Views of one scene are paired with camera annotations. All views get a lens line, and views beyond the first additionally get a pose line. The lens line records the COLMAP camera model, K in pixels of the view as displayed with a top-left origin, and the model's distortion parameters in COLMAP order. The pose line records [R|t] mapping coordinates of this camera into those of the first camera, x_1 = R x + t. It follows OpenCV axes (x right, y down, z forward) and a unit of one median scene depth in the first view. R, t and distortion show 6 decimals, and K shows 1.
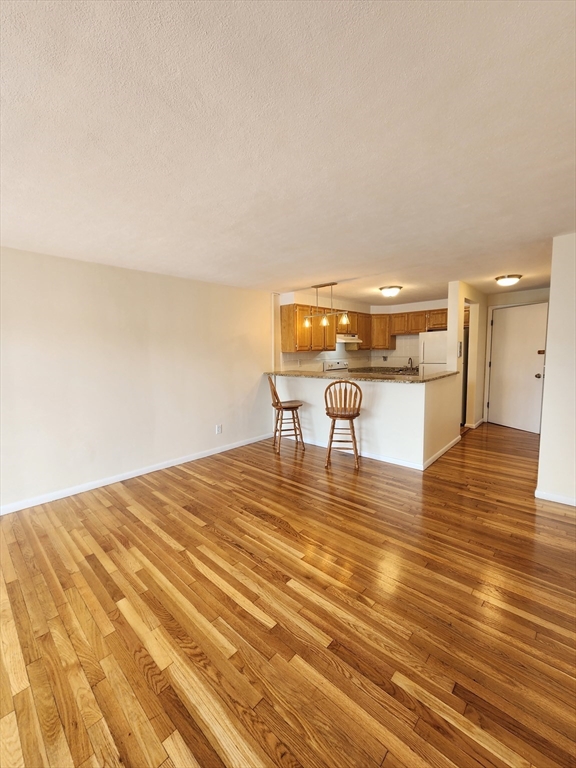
lens RADIAL K [[316.2, 0, 285.7], [0, 316.2, 384.1], [0, 0, 1]] dist [-0.001392, -0.000105]
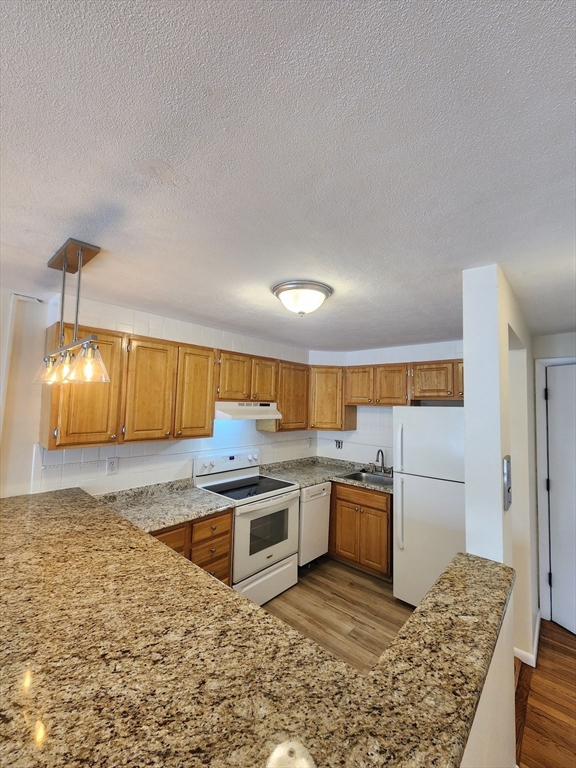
lens RADIAL K [[316.2, 0, 285.7], [0, 316.2, 384.1], [0, 0, 1]] dist [-0.001392, -0.000105]
pose [[0.998505, 0.050141, 0.021776, 0.228601], [-0.045813, 0.984879, -0.167079, -0.099297], [-0.029824, 0.165831, 0.985703, 0.485915]]
